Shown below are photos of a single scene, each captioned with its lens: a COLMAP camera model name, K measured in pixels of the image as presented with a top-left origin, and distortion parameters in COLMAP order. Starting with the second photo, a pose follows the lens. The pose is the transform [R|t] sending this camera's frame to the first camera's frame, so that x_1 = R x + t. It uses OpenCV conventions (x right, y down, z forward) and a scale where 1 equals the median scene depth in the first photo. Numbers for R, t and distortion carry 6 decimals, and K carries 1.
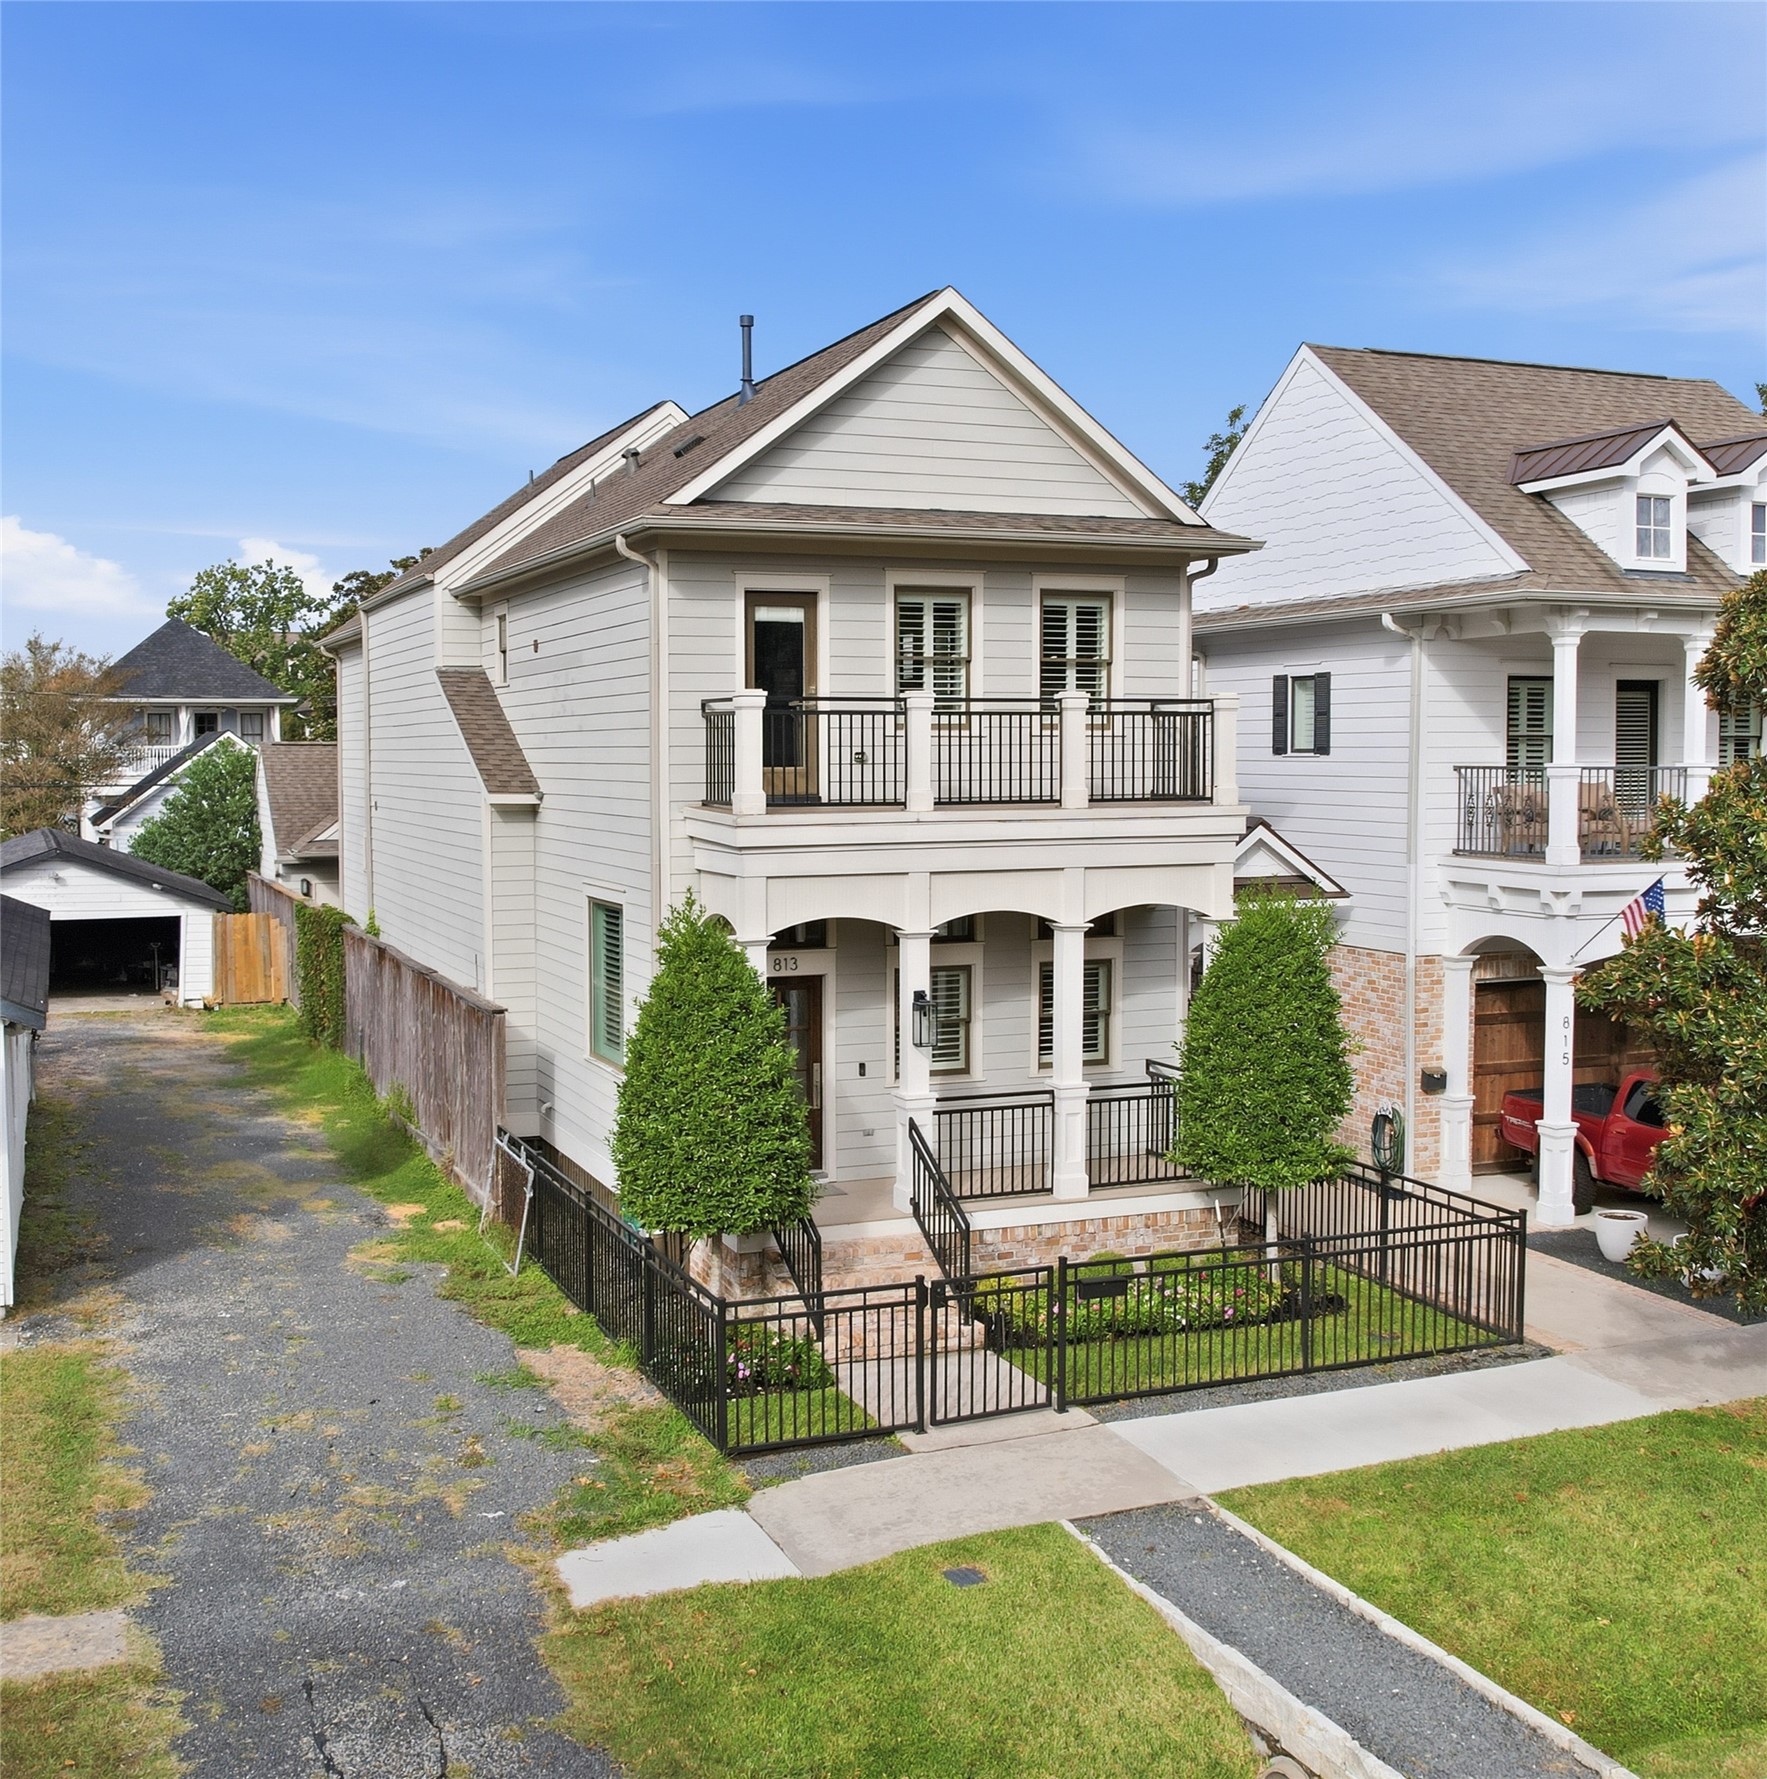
lens RADIAL K [[2051.6, 0, 882.6], [0, 2051.6, 888.0], [0, 0, 1]] dist [-0.025833, 0.000000]
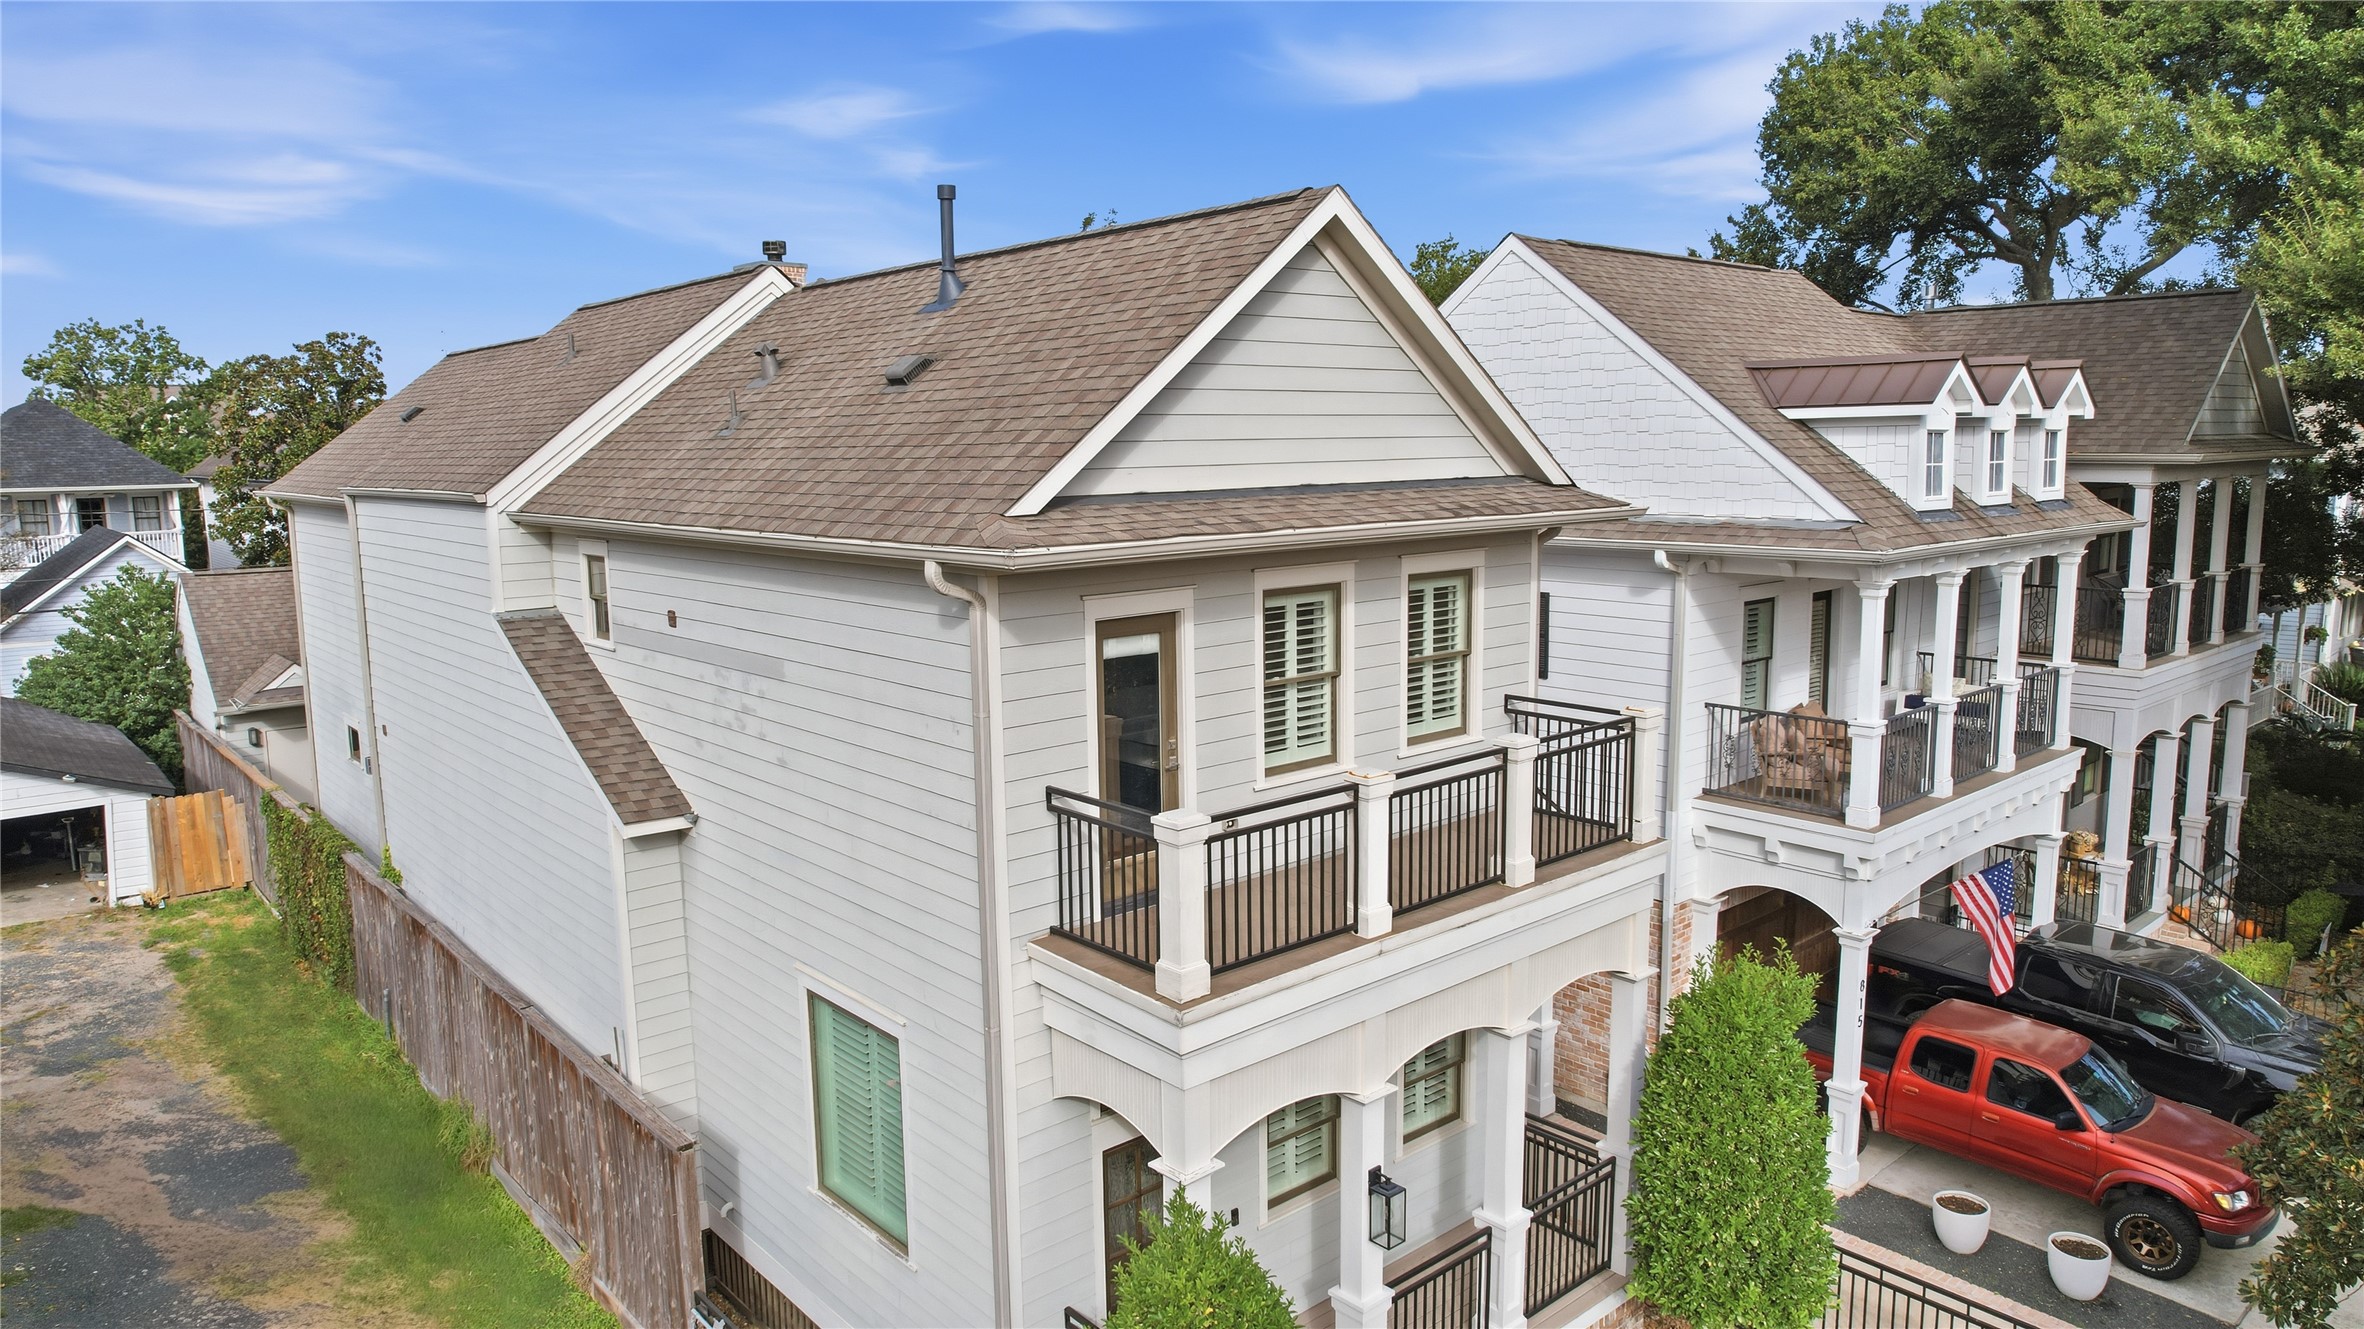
lens RADIAL K [[1482.1, 0, 1196.3], [0, 1482.1, 668.9], [0, 0, 1]] dist [-0.027329, 0.024592]
pose [[0.945443, -0.057804, 0.320618, -0.102652], [0.029323, 0.995238, 0.092964, -0.091397], [-0.324465, -0.078491, 0.942636, 0.267877]]
